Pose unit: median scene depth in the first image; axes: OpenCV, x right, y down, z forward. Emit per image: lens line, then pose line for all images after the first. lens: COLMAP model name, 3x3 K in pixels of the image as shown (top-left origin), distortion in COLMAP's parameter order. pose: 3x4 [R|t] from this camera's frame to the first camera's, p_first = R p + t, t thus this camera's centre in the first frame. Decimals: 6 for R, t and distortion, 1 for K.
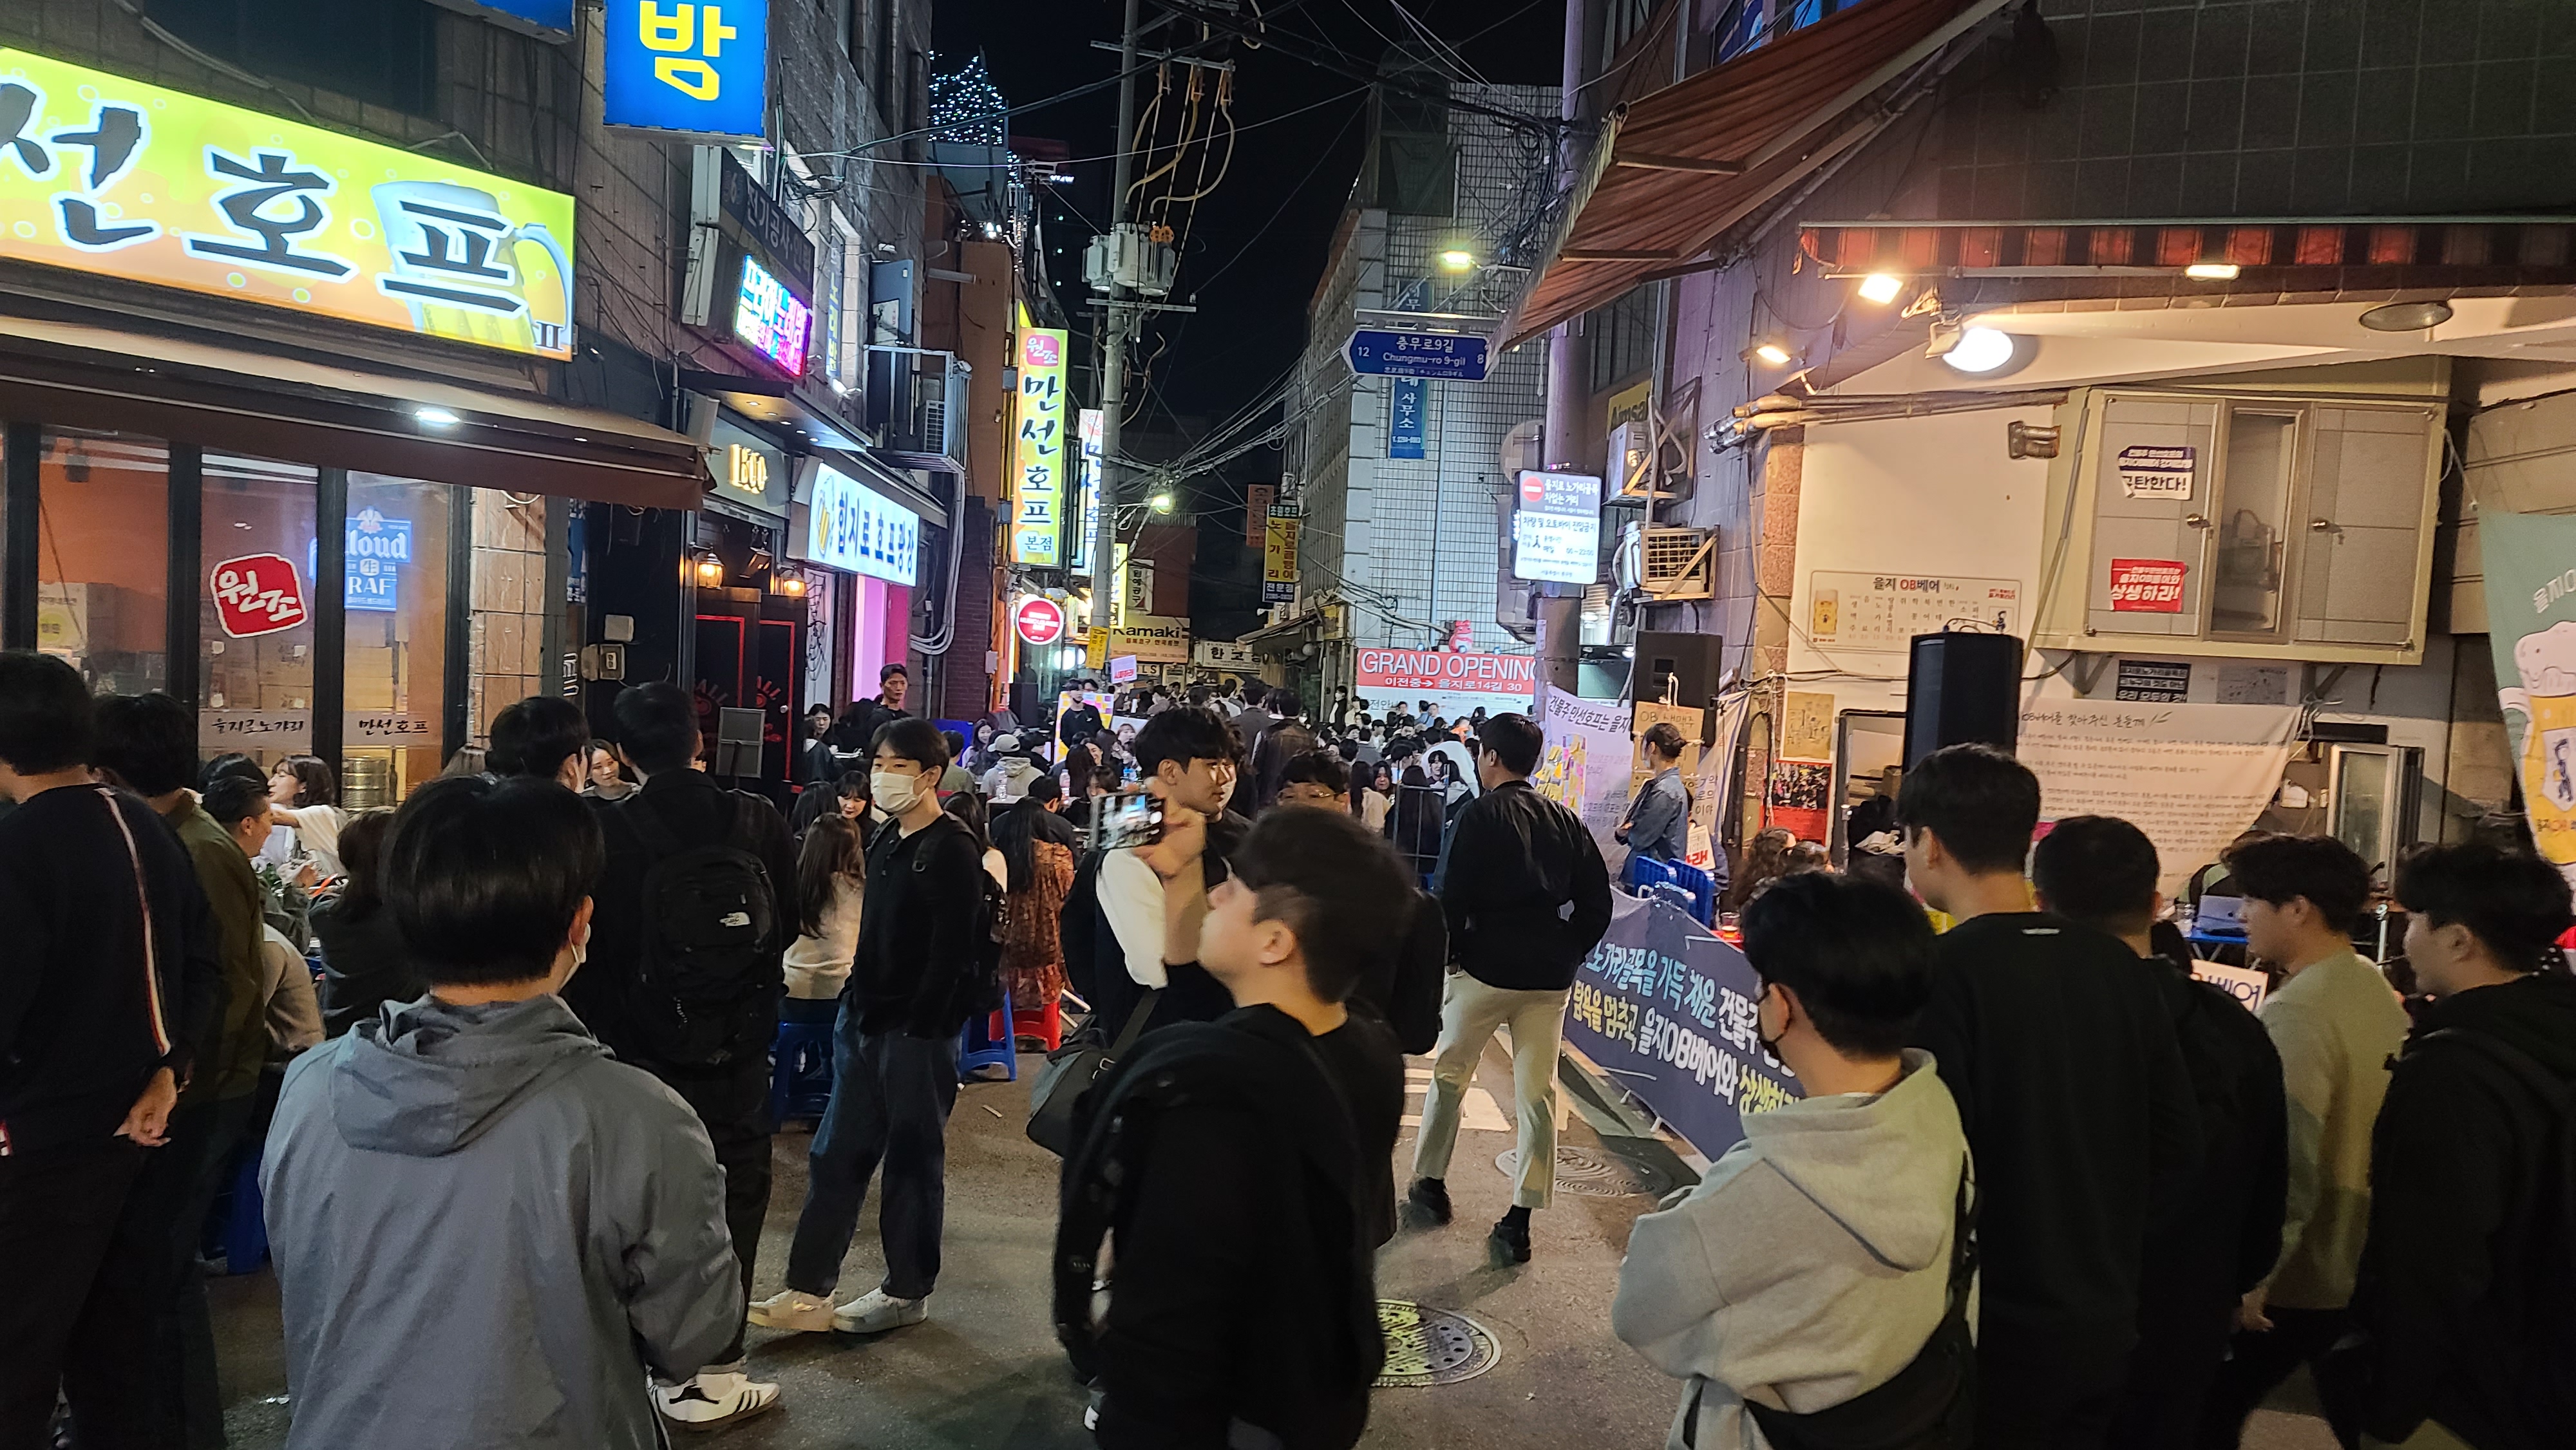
lens RADIAL K [[1895.9, 0, 1288.0], [0, 1895.9, 725.0], [0, 0, 1]] dist [0.083766, -0.059946]
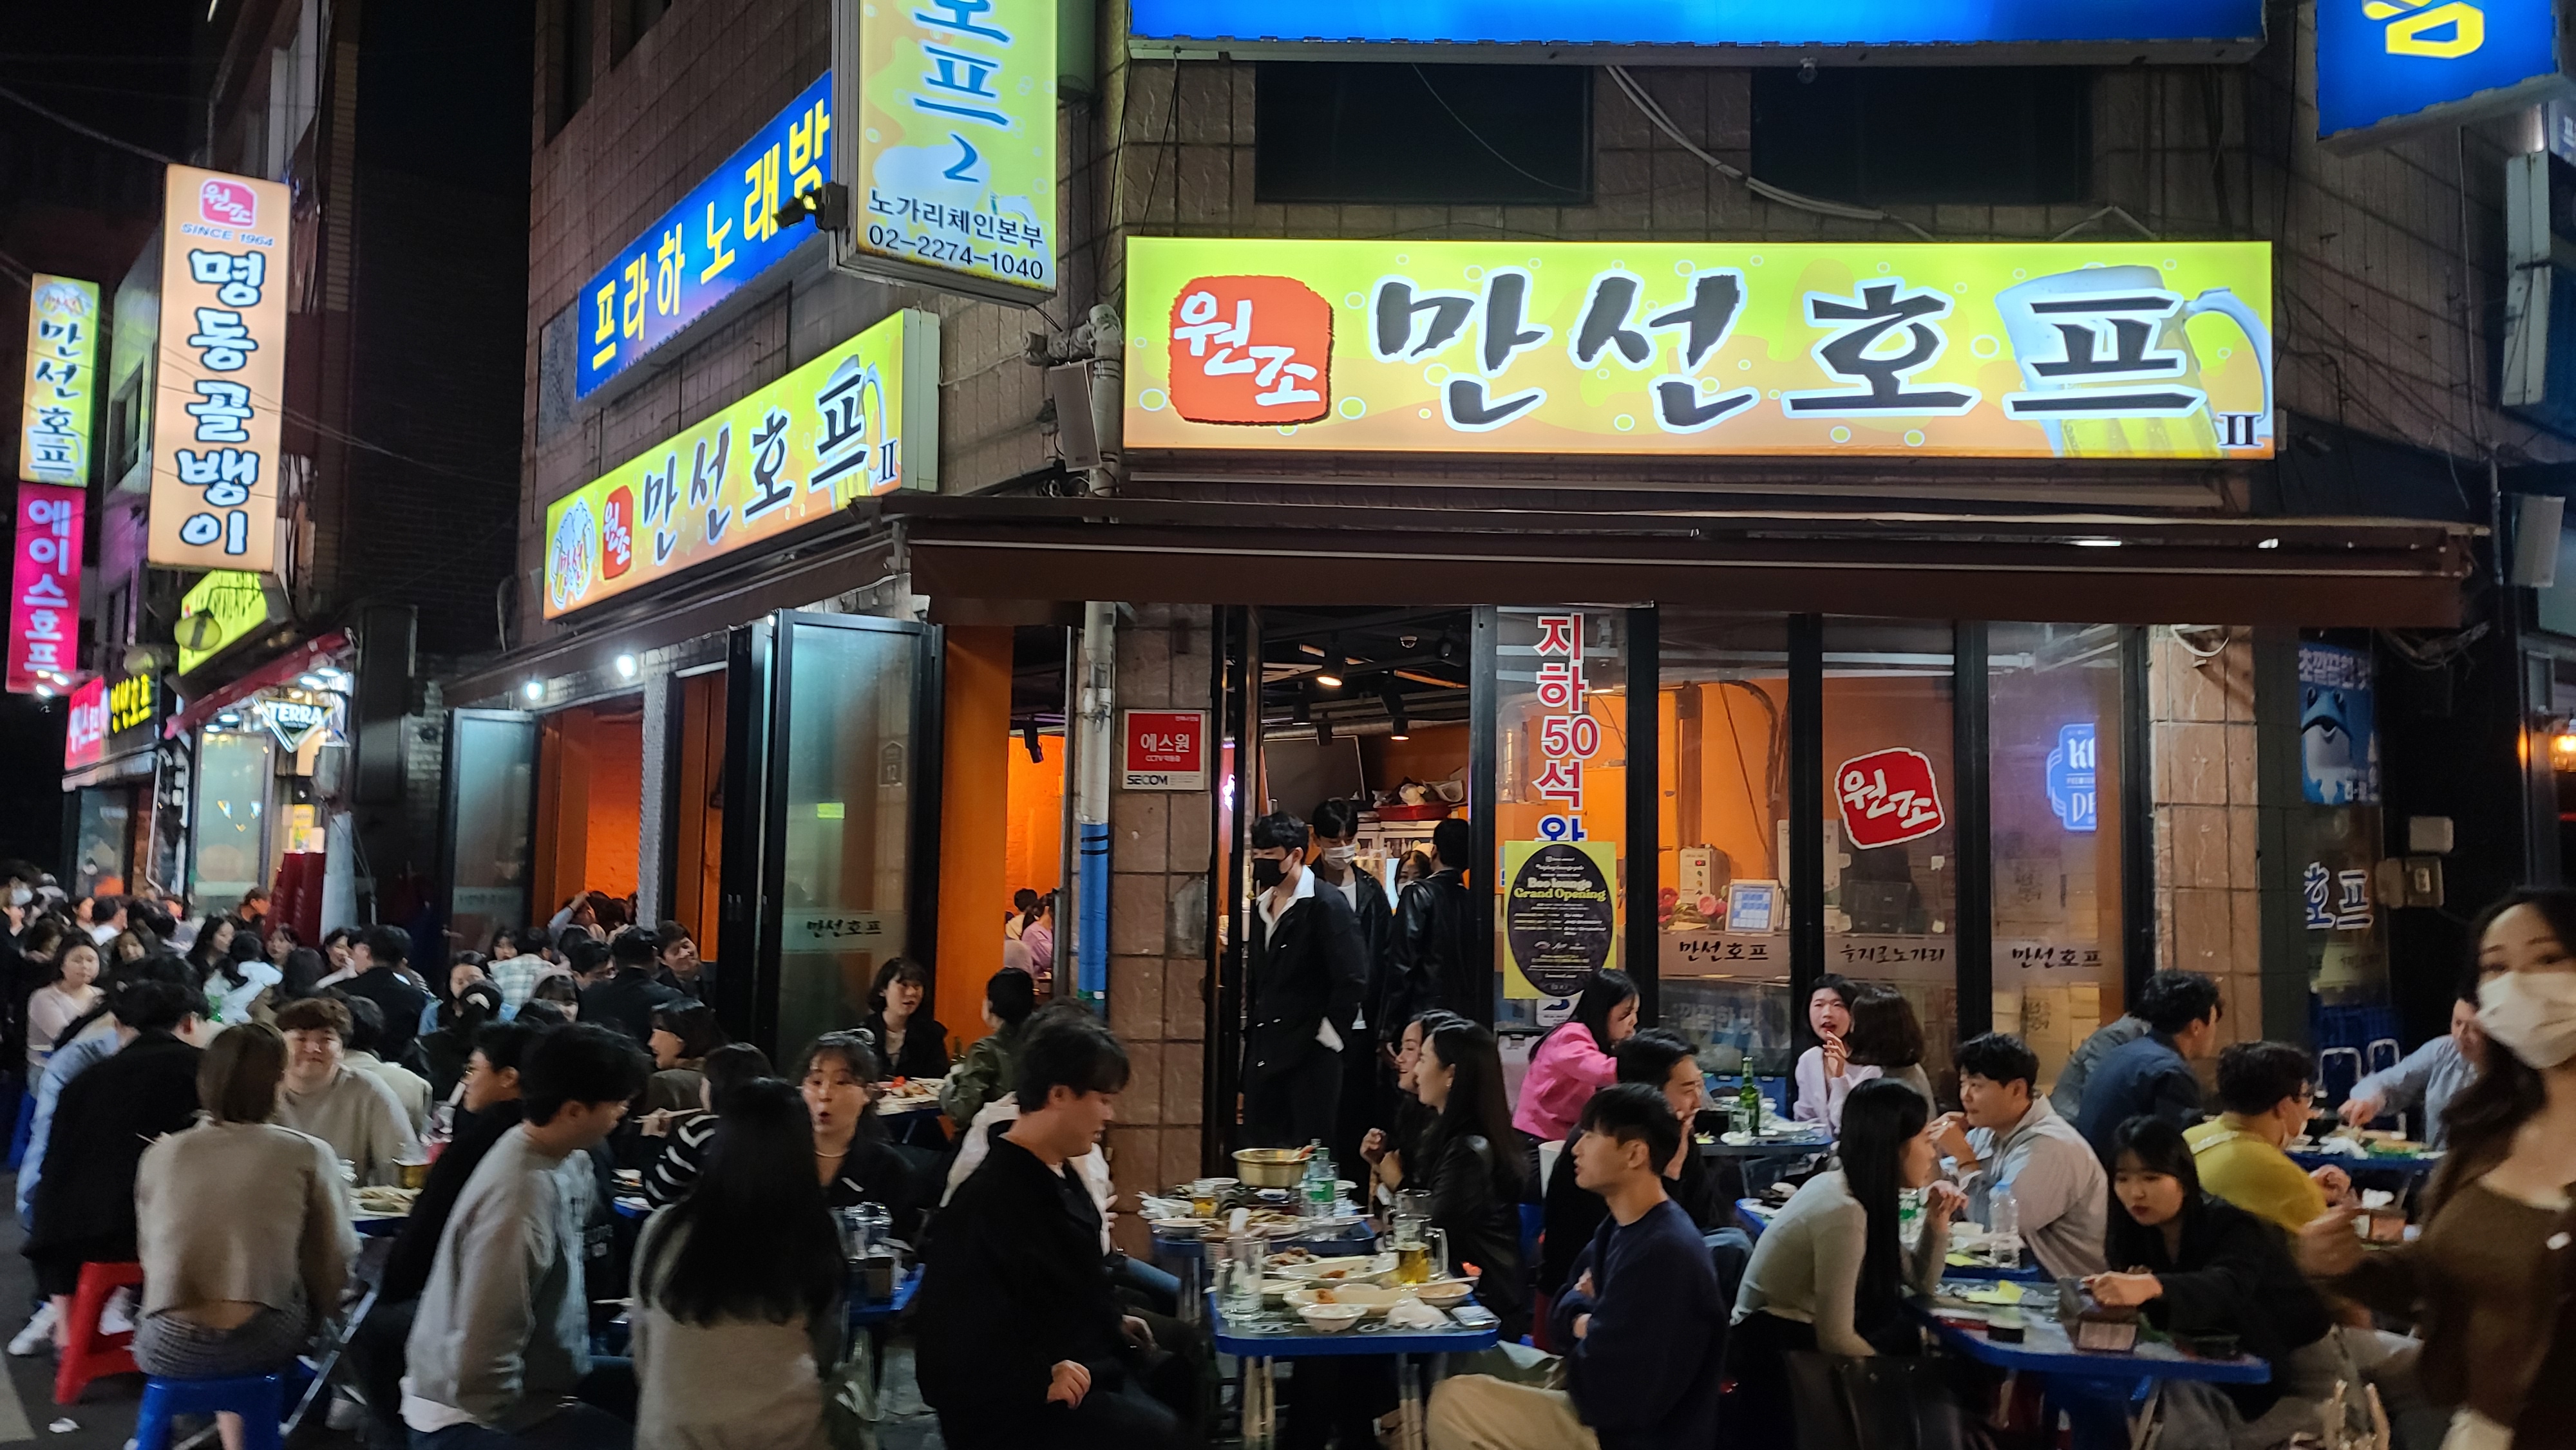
lens RADIAL K [[1895.9, 0, 1288.0], [0, 1895.9, 725.0], [0, 0, 1]] dist [0.083766, -0.059946]
pose [[0.582424, -0.102871, -0.806350, -0.008637], [-0.012240, 0.990738, -0.135235, 0.016710], [0.812793, 0.088634, 0.575770, 0.291531]]
